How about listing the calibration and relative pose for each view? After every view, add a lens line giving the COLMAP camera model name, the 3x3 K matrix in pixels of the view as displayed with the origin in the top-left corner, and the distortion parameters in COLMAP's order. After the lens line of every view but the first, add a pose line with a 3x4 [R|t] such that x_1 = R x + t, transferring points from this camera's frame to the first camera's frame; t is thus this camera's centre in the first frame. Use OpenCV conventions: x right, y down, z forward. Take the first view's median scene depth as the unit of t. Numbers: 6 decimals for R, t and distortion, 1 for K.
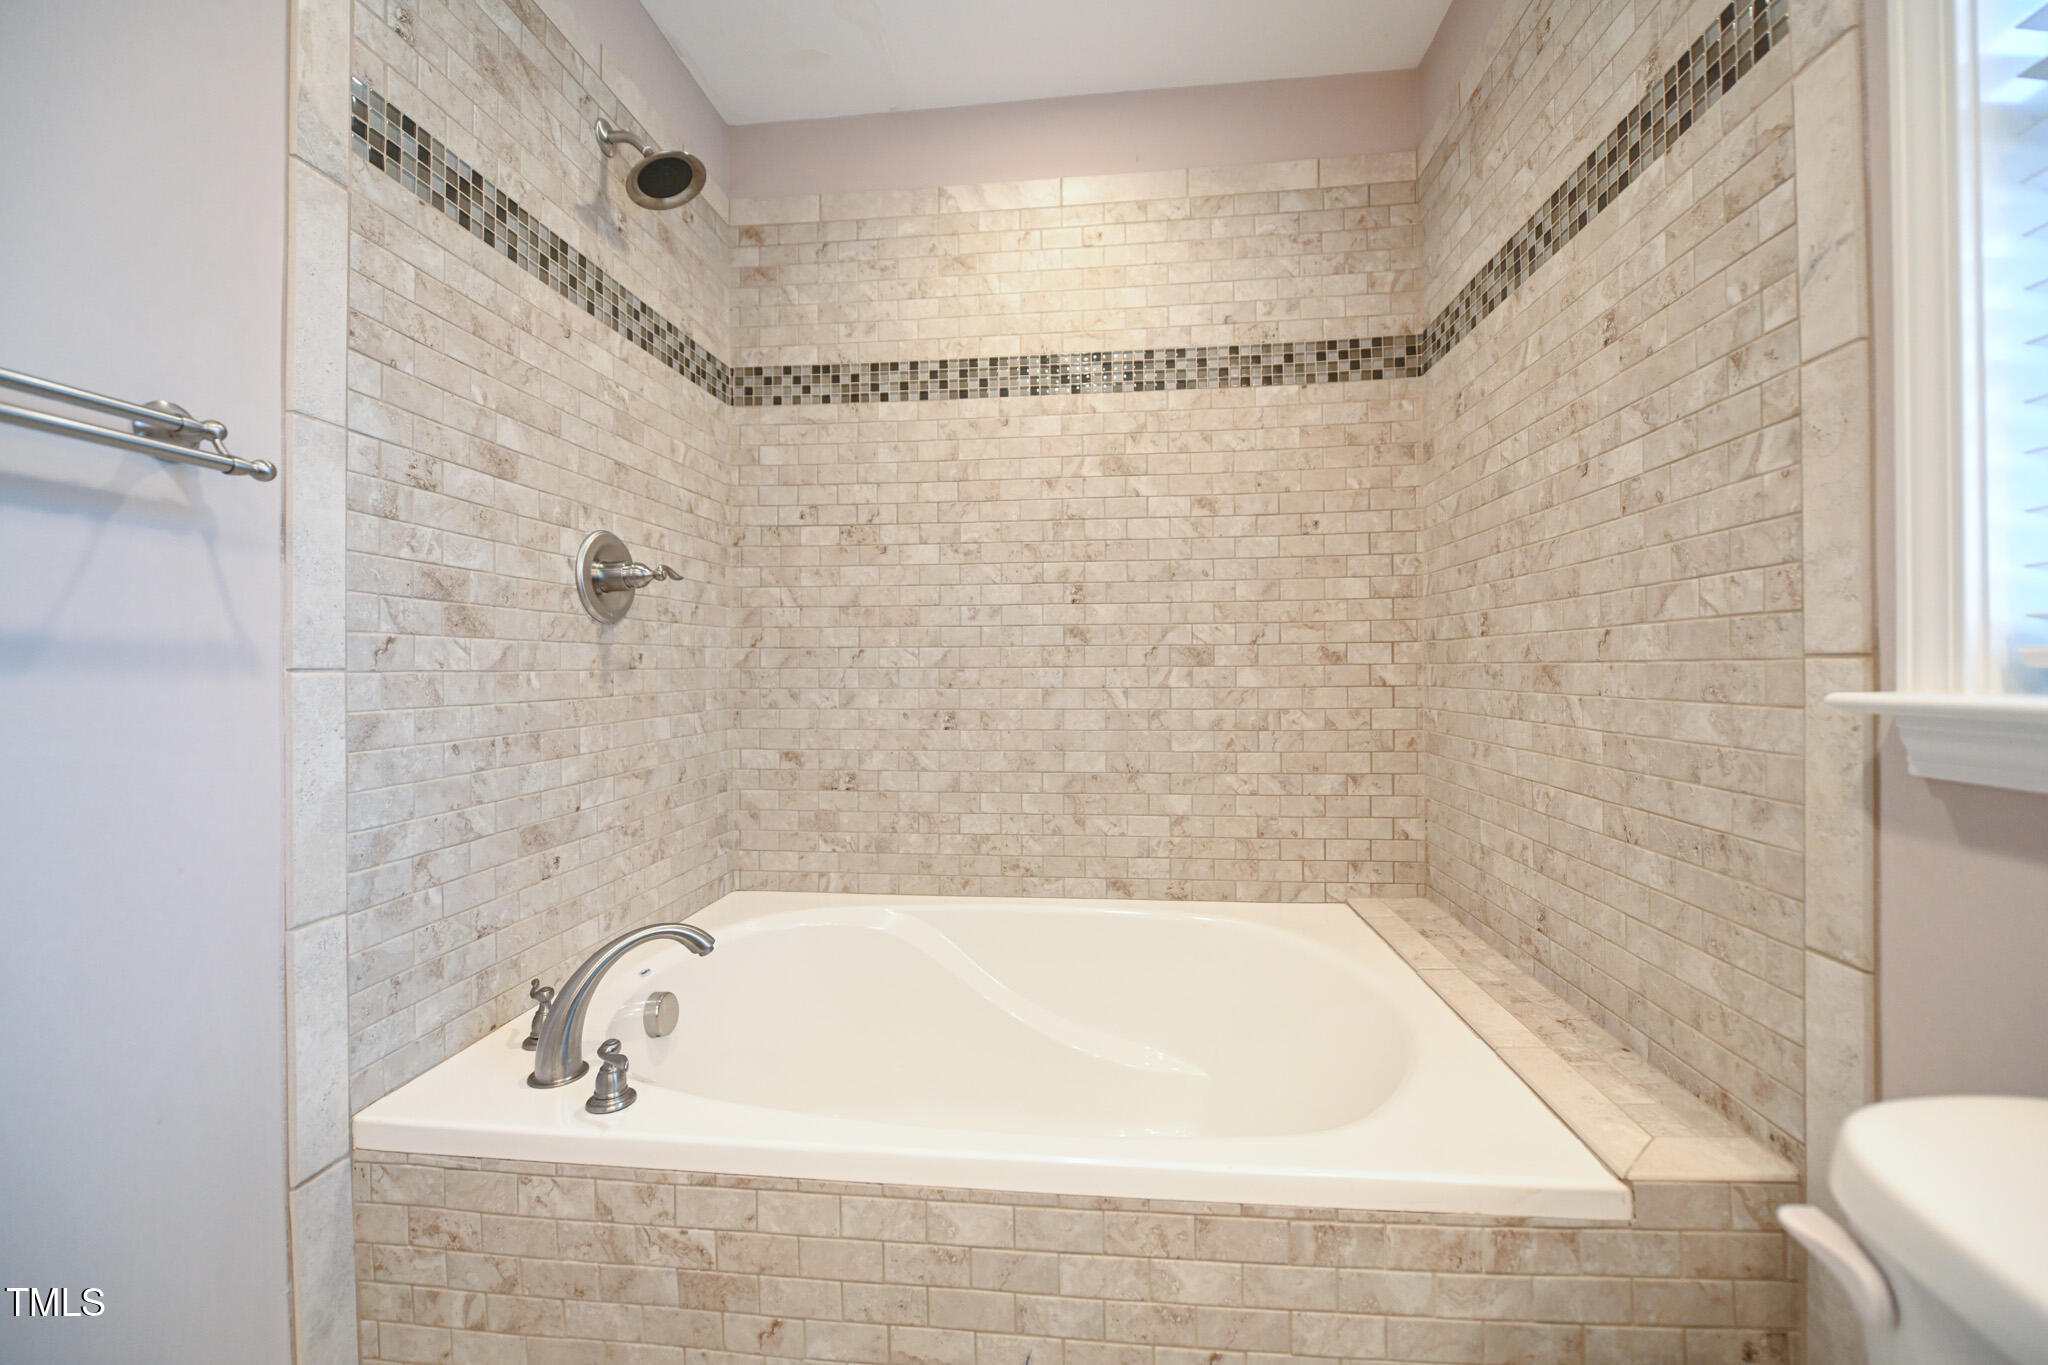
lens RADIAL K [[826.3, 0, 1020.0], [0, 826.3, 667.7], [0, 0, 1]] dist [-0.009096, -0.000631]
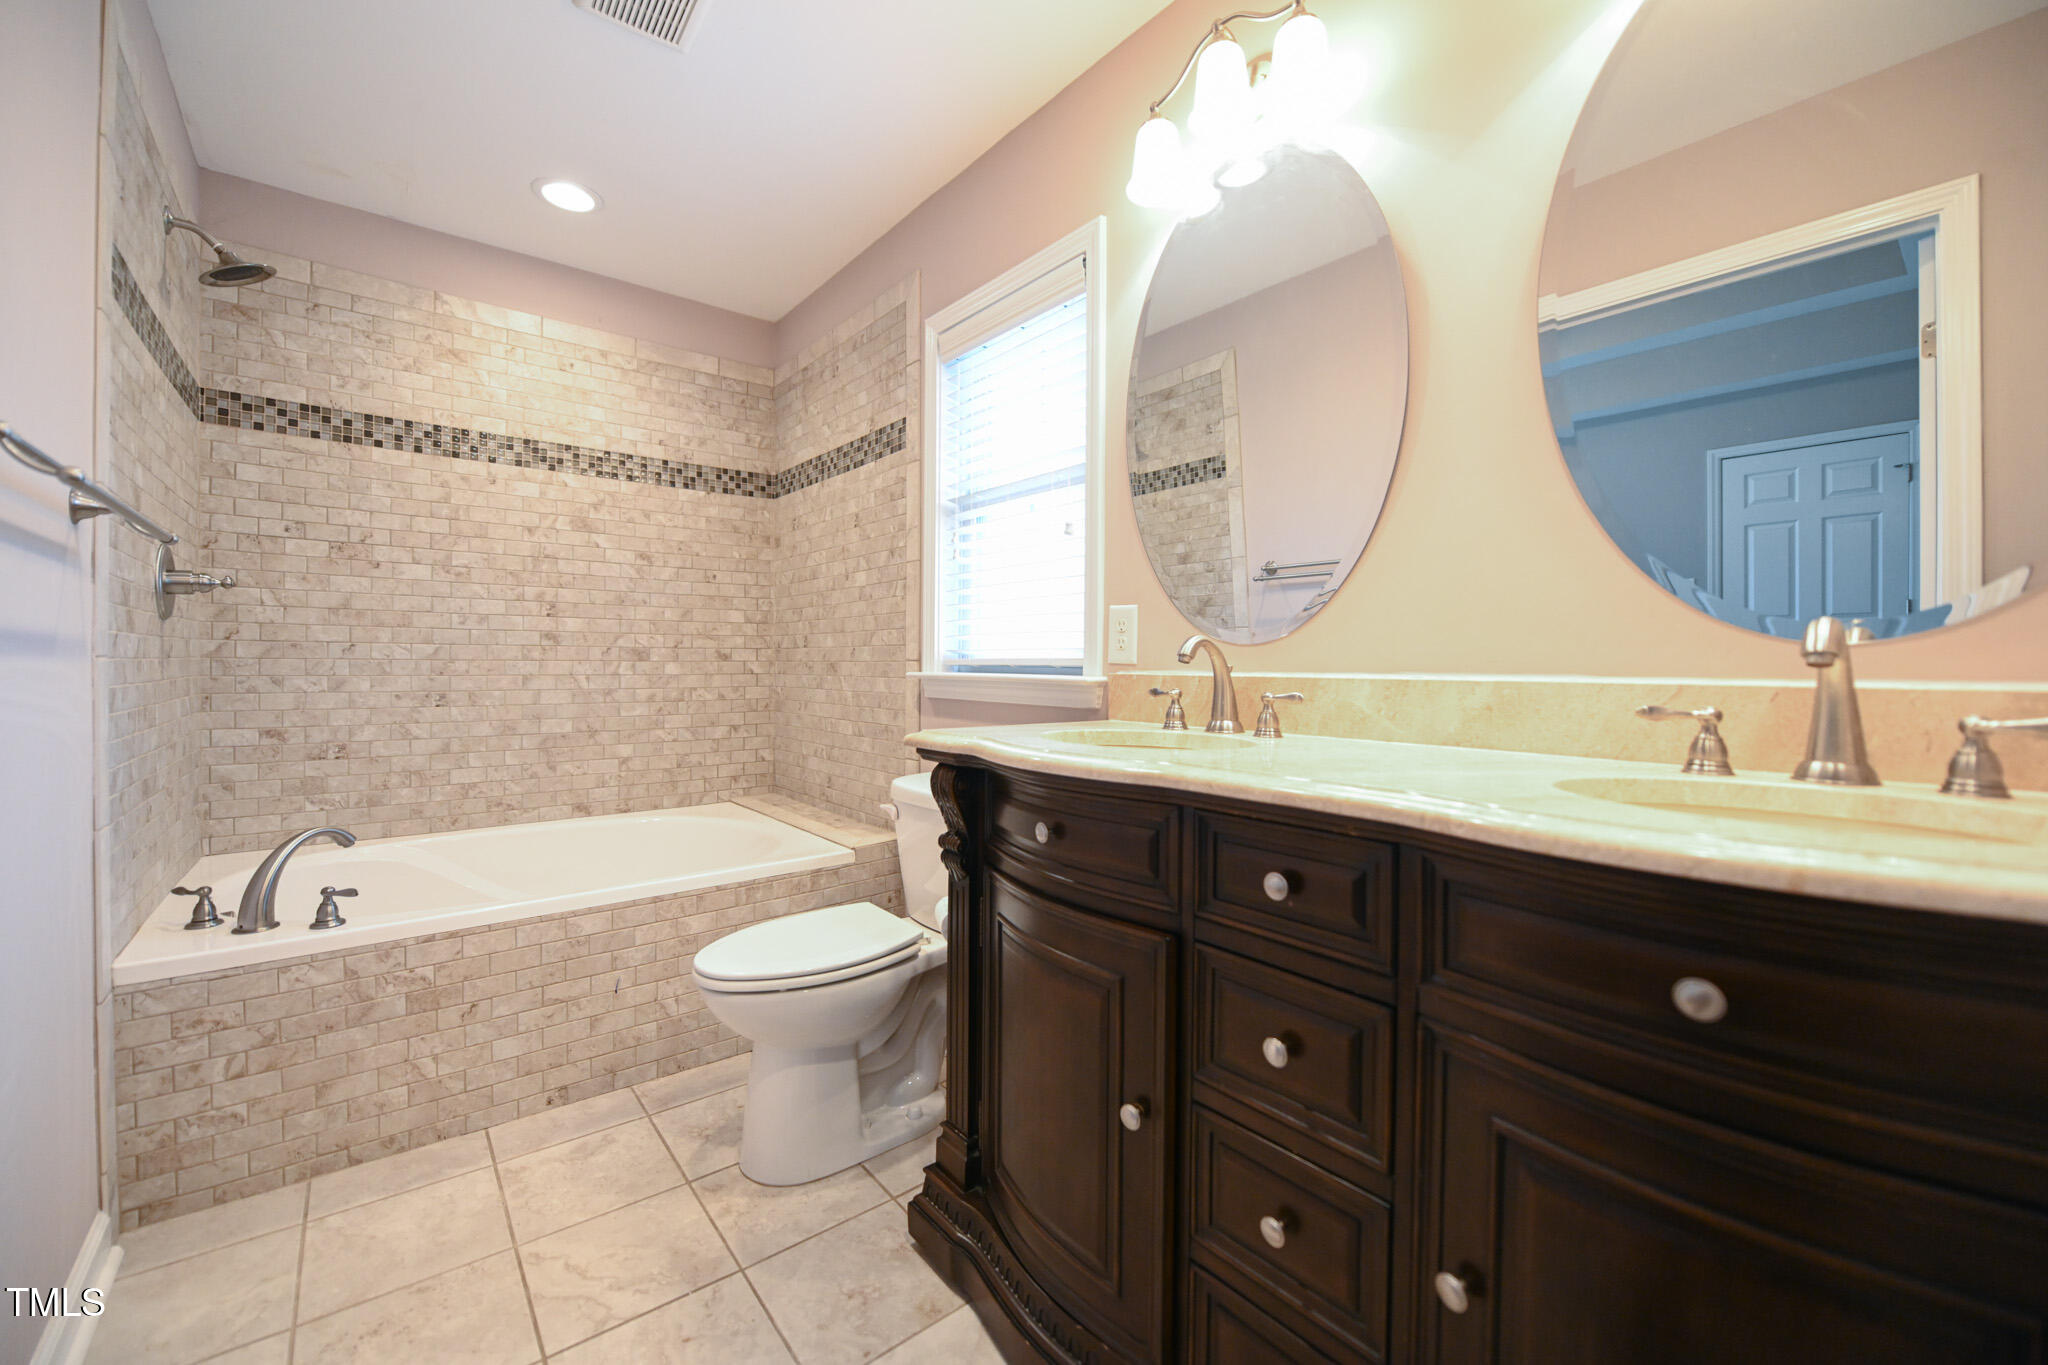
lens RADIAL K [[826.3, 0, 1020.0], [0, 826.3, 667.7], [0, 0, 1]] dist [-0.009096, -0.000631]
pose [[0.710776, 0.006982, 0.703384, -0.371783], [-0.010508, 0.999945, 0.000692, 0.002181], [-0.703340, -0.007882, 0.710809, -0.618267]]
